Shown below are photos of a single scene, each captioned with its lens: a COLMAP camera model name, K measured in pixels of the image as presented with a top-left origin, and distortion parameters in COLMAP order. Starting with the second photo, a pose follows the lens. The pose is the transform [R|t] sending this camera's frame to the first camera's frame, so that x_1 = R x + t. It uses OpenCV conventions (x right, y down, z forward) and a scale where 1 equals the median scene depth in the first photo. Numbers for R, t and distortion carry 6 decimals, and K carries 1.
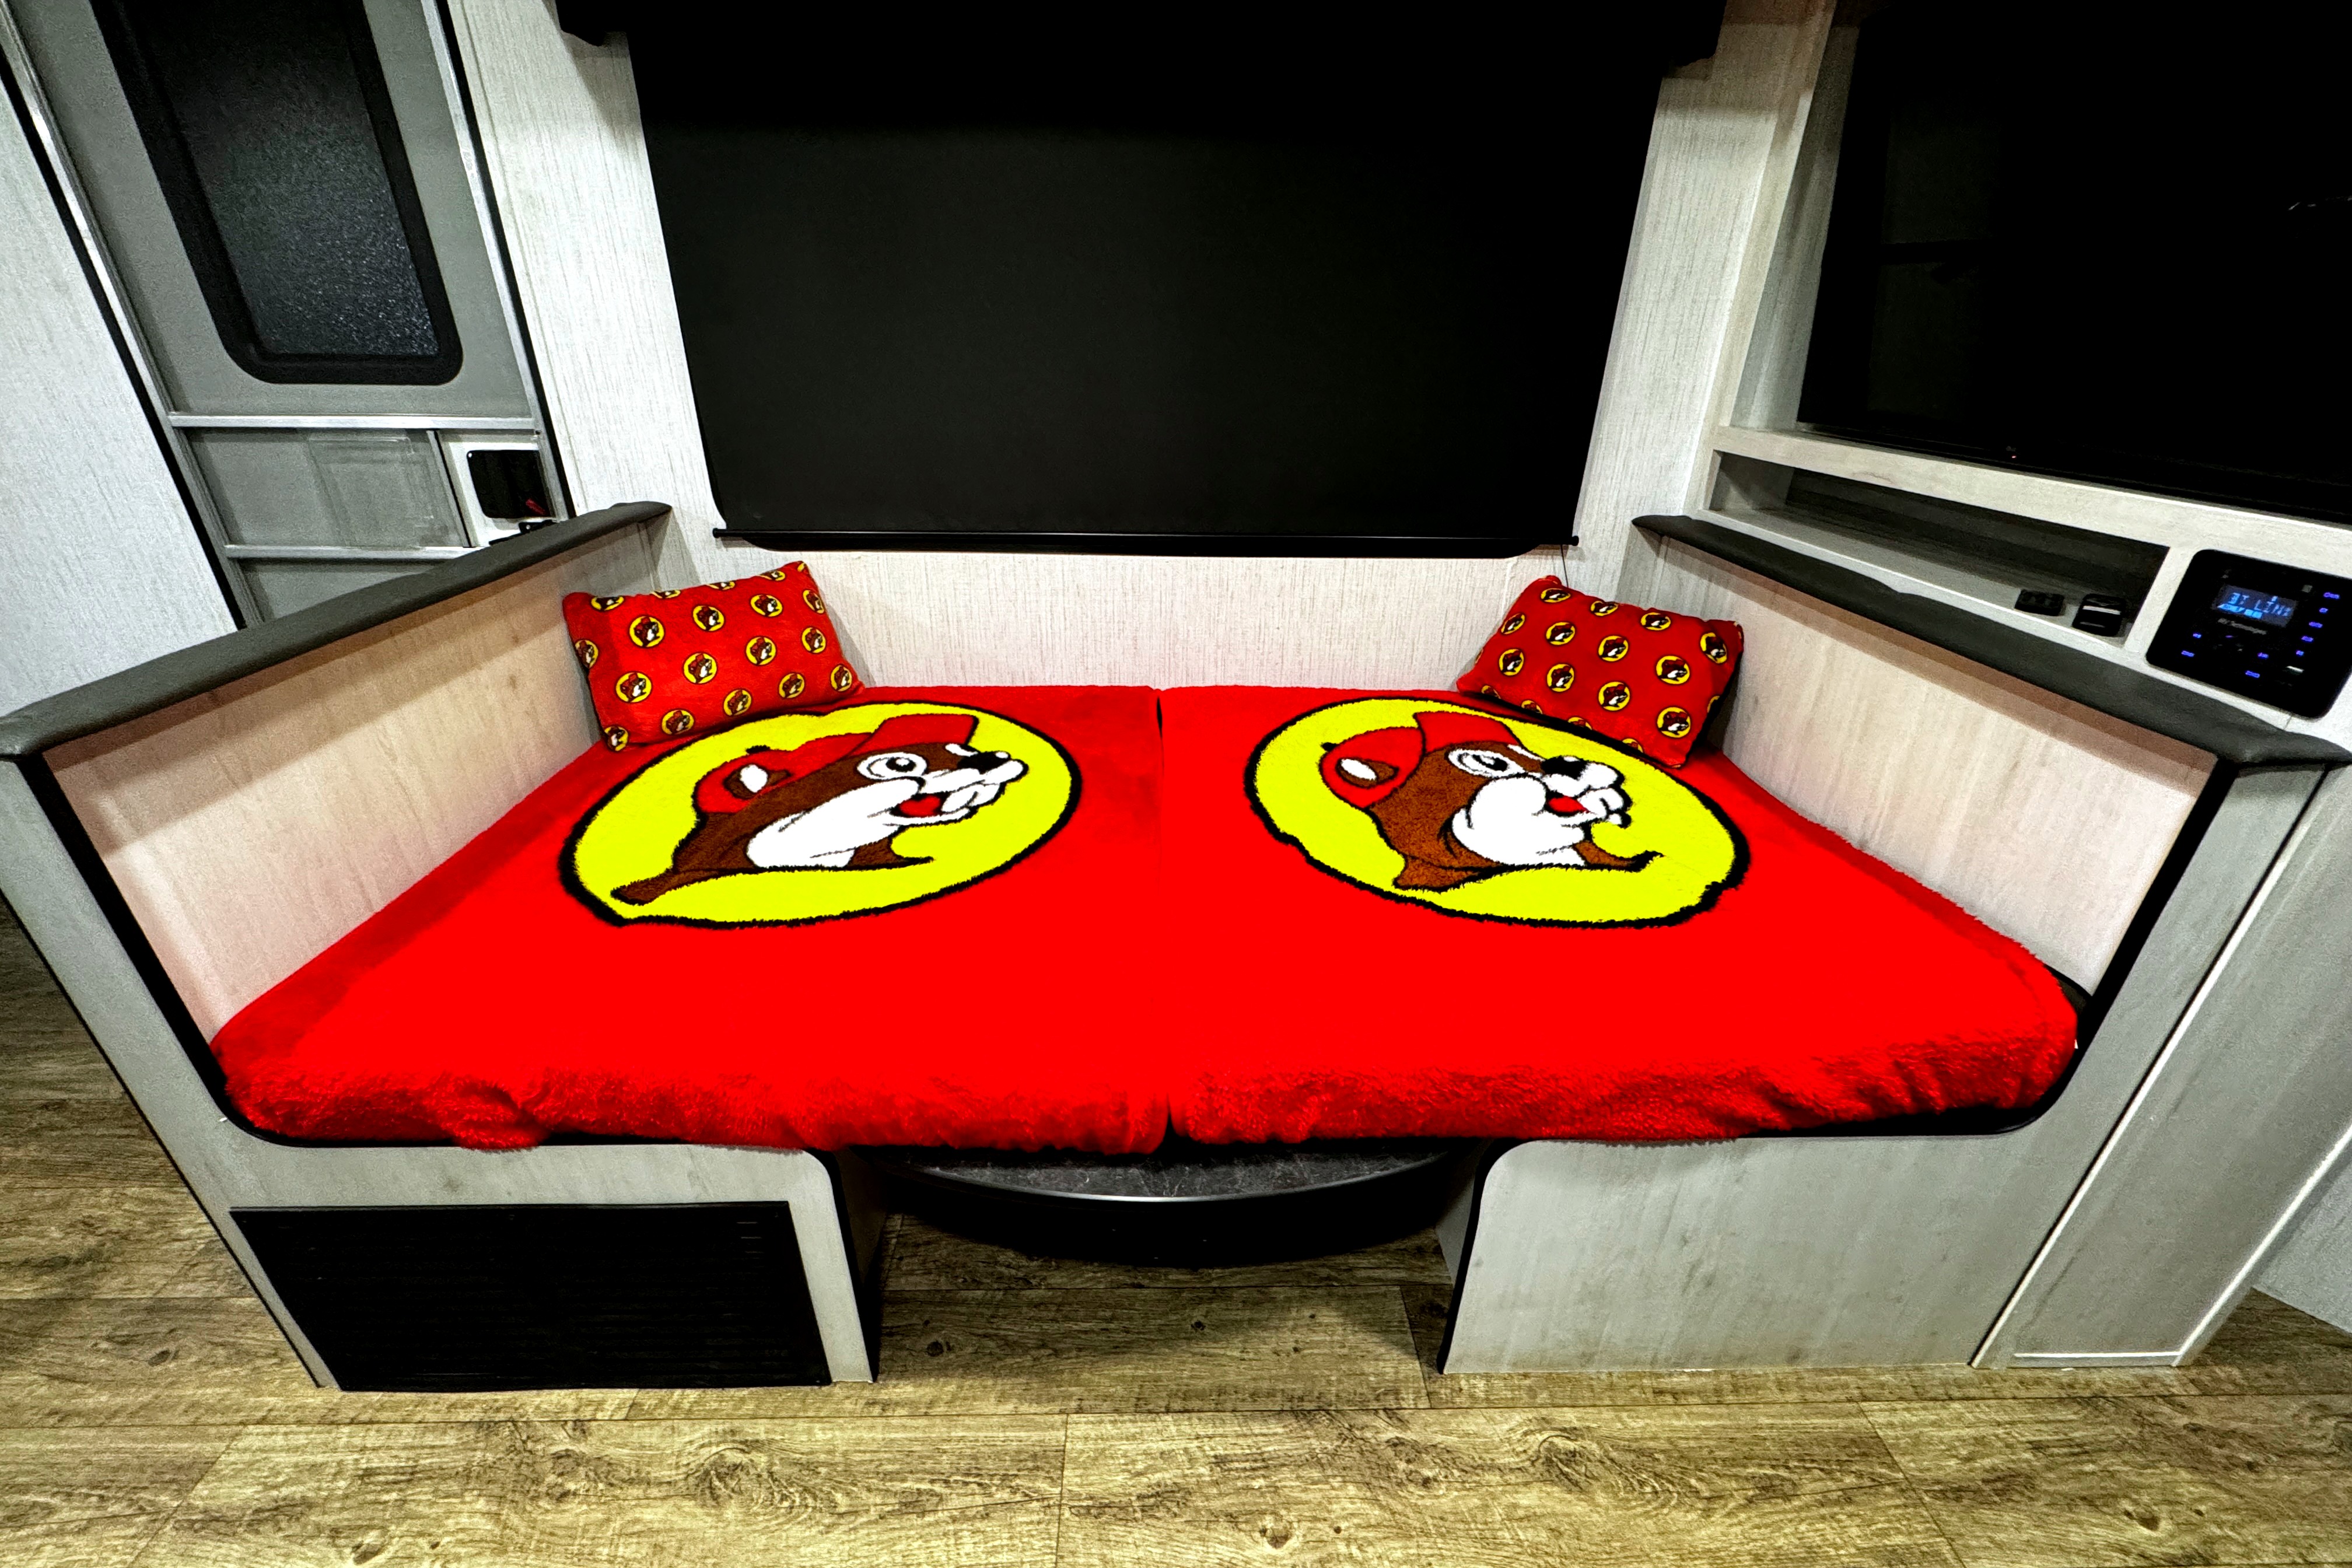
lens RADIAL K [[938.2, 0, 1176.0], [0, 938.2, 784.0], [0, 0, 1]] dist [-0.003672, 0.000720]
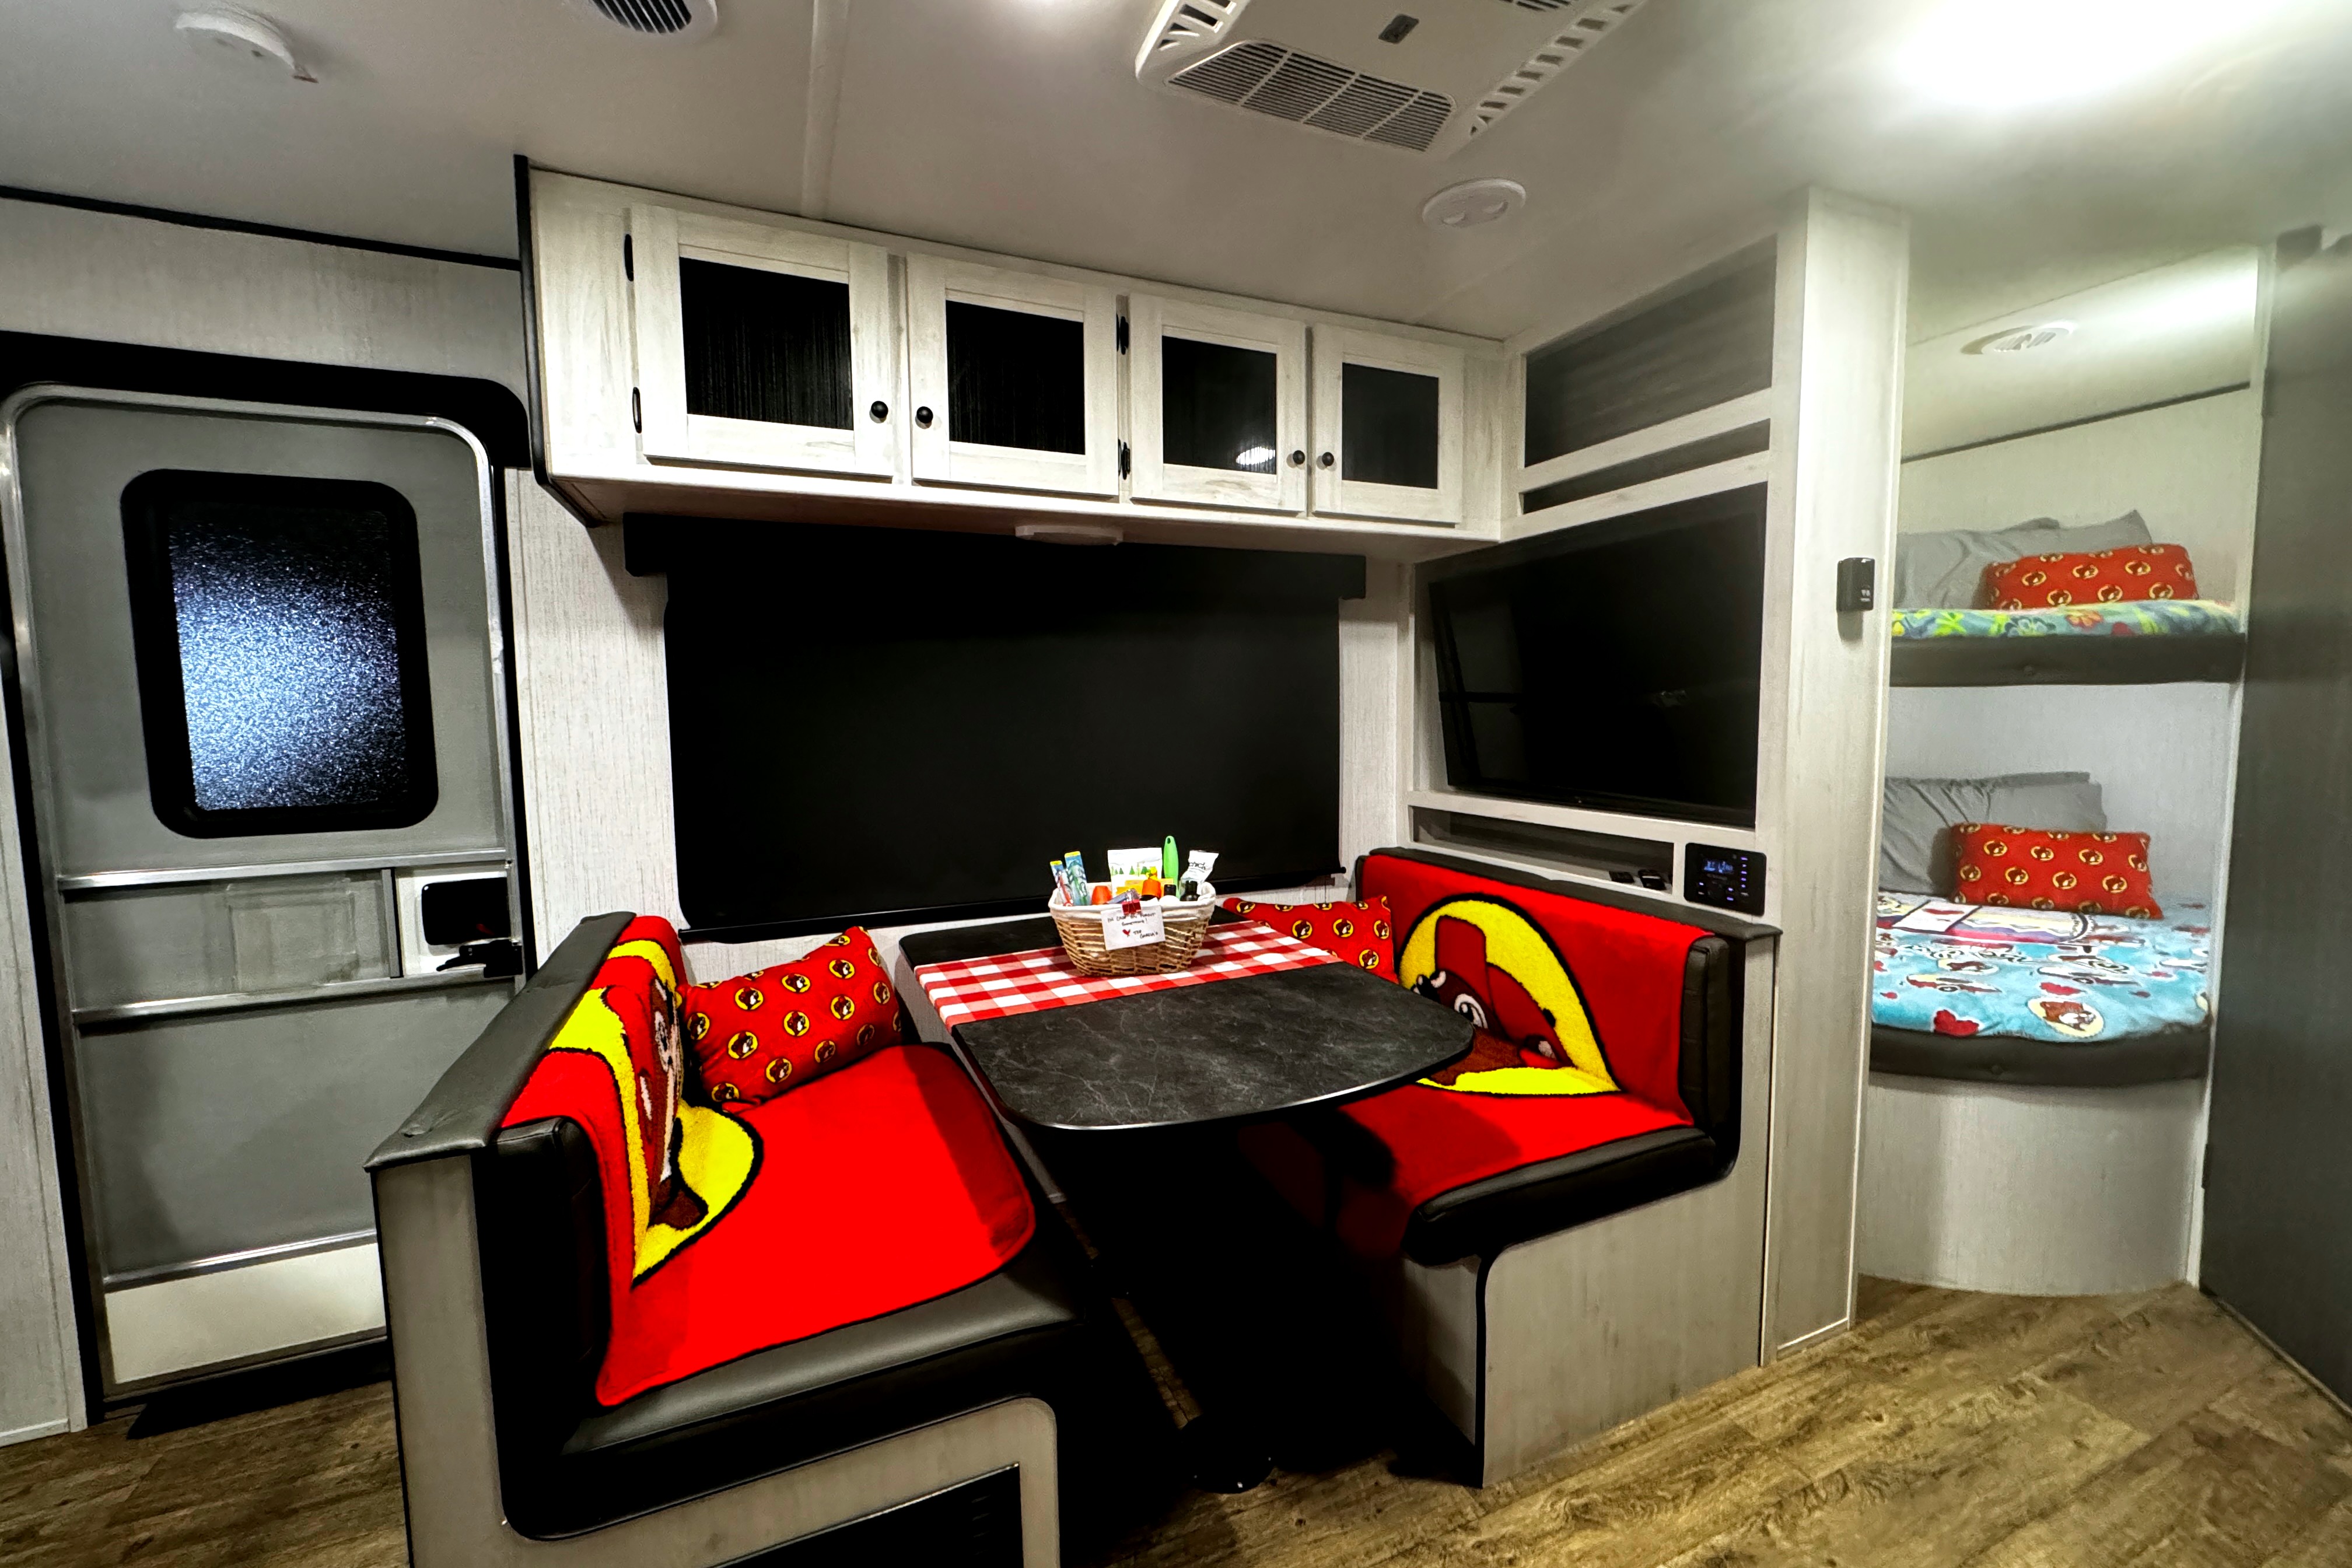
lens RADIAL K [[938.2, 0, 1176.0], [0, 938.2, 784.0], [0, 0, 1]] dist [-0.003672, 0.000720]
pose [[0.925207, -0.057752, 0.375042, -0.476035], [0.189361, 0.926761, -0.324432, 0.055911], [-0.328838, 0.371185, 0.868382, -0.312373]]
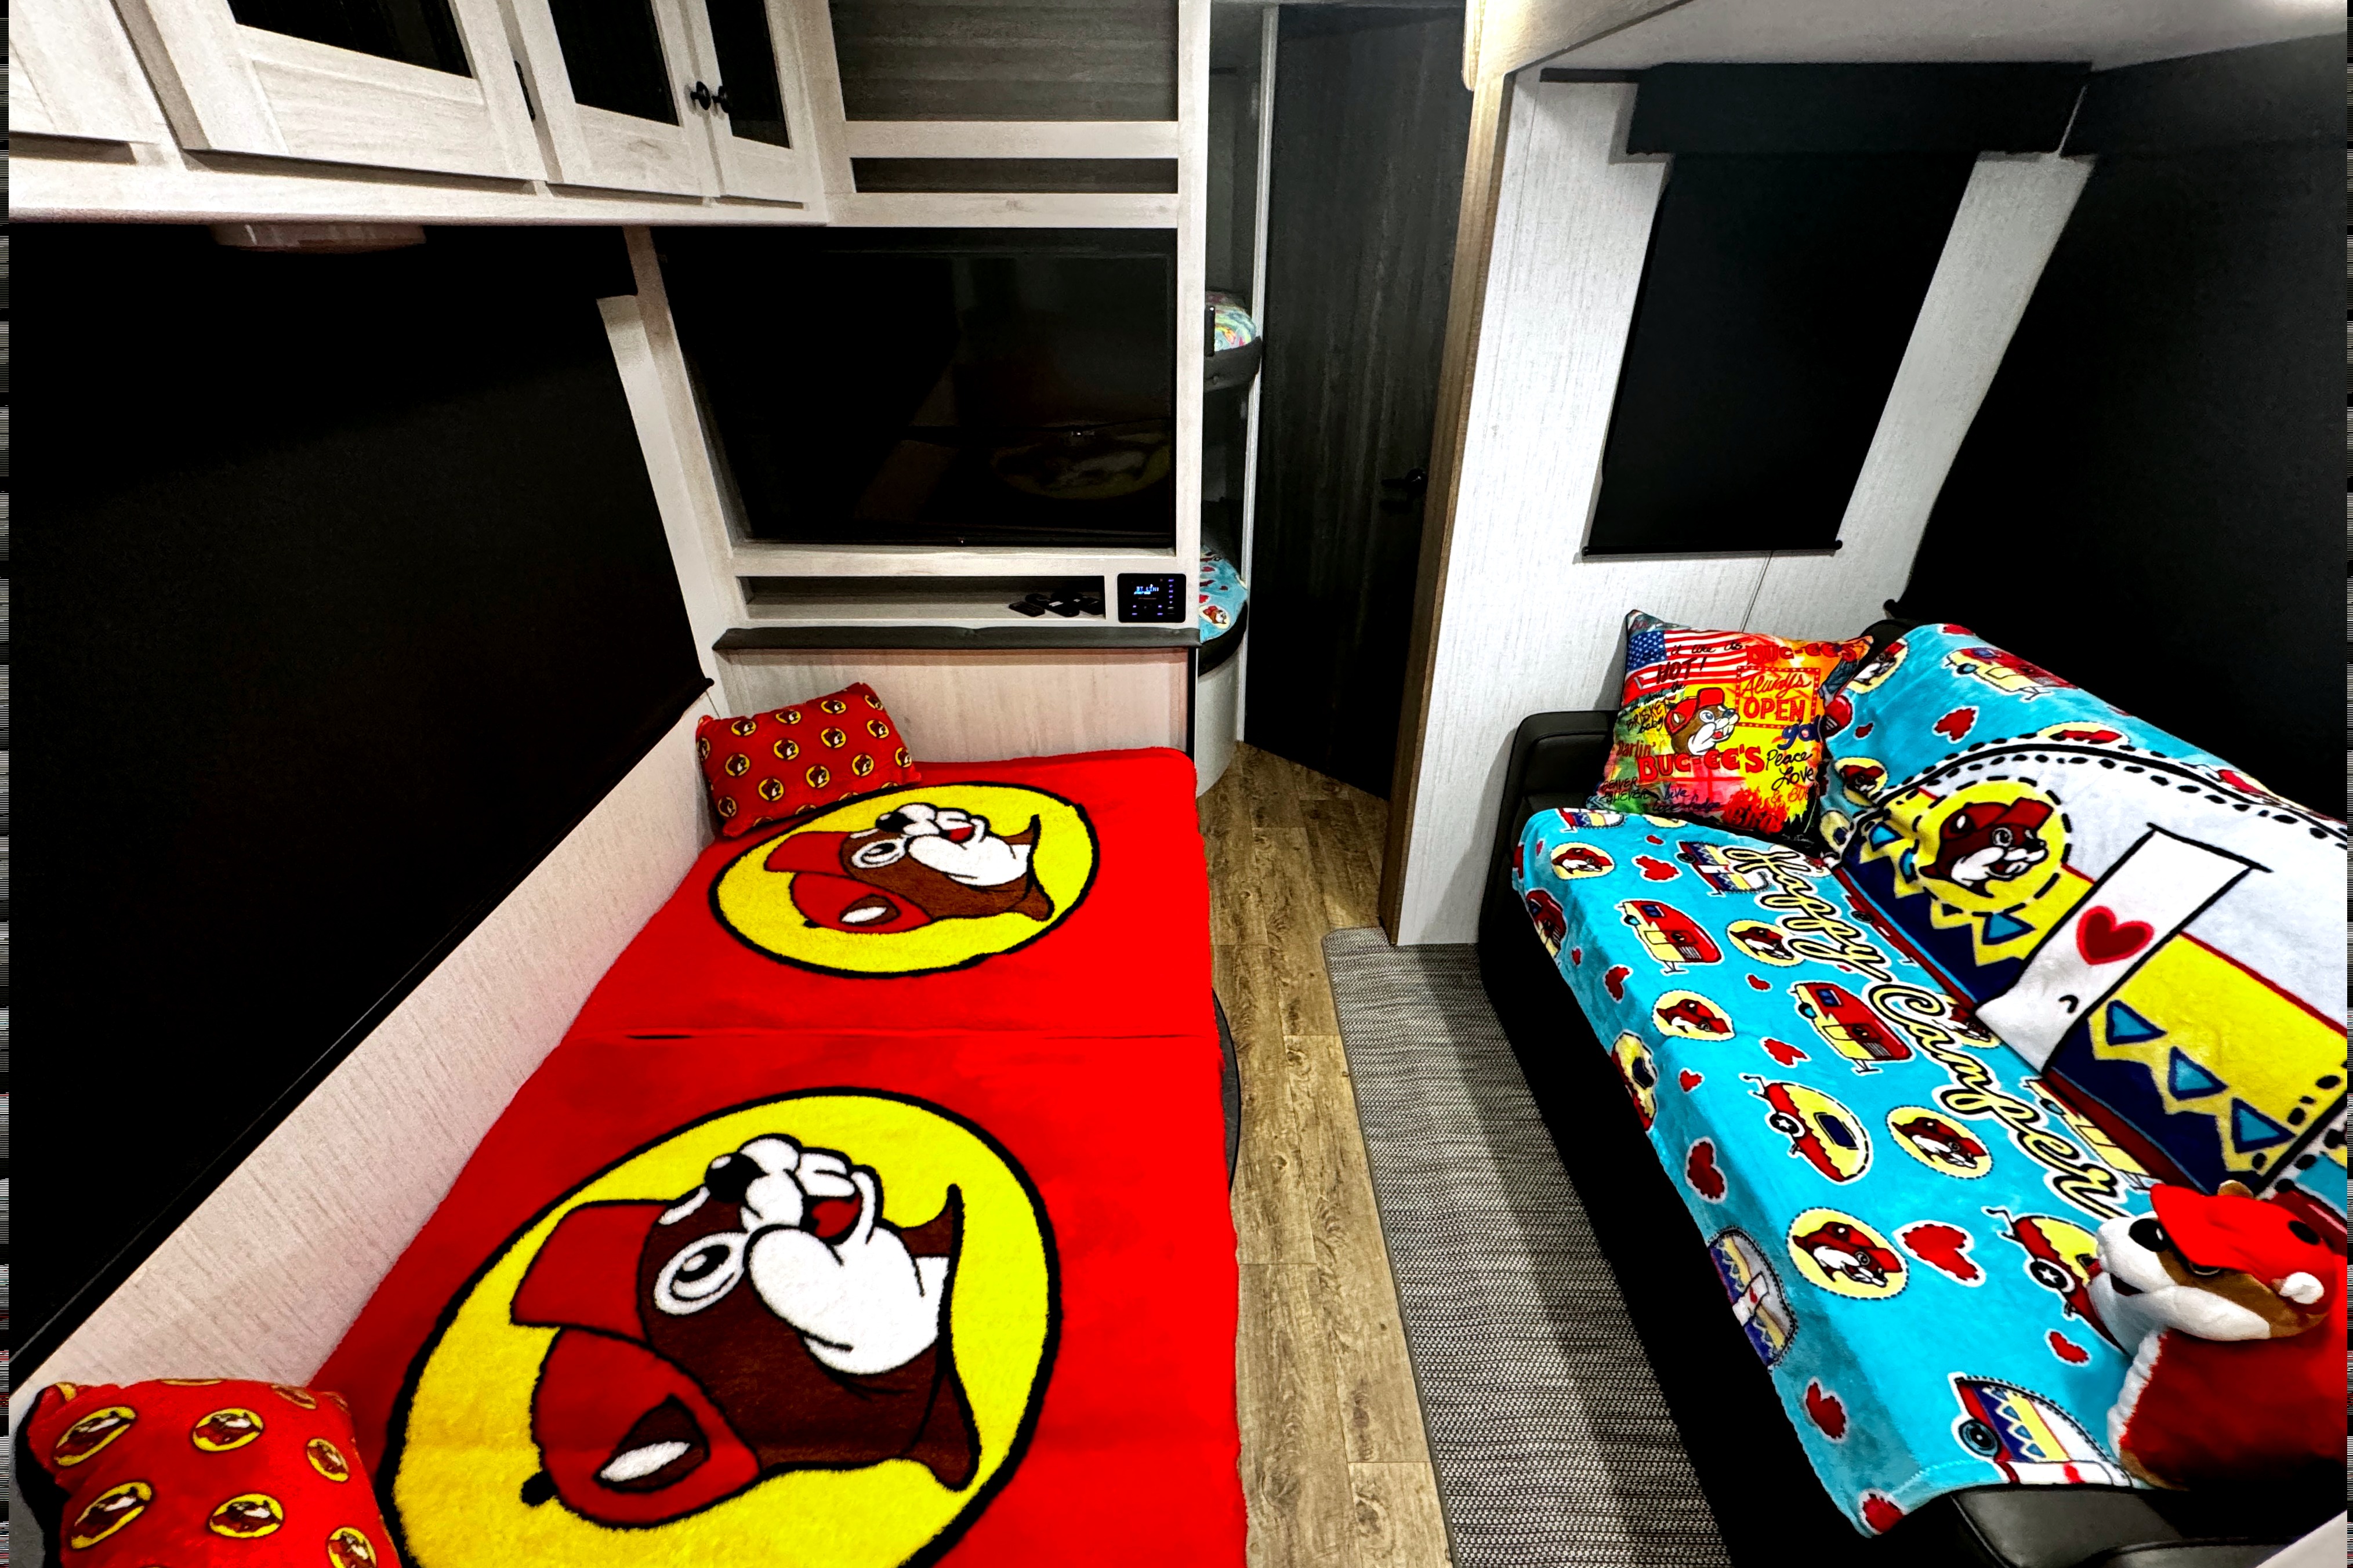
lens RADIAL K [[936.0, 0, 1176.5], [0, 936.0, 837.6], [0, 0, 1]] dist [0.001433, 0.000213]
pose [[0.005861, -0.552271, 0.833644, -0.878277], [0.432912, 0.752888, 0.495729, -0.598456], [-0.901417, 0.357989, 0.243497, 0.361528]]
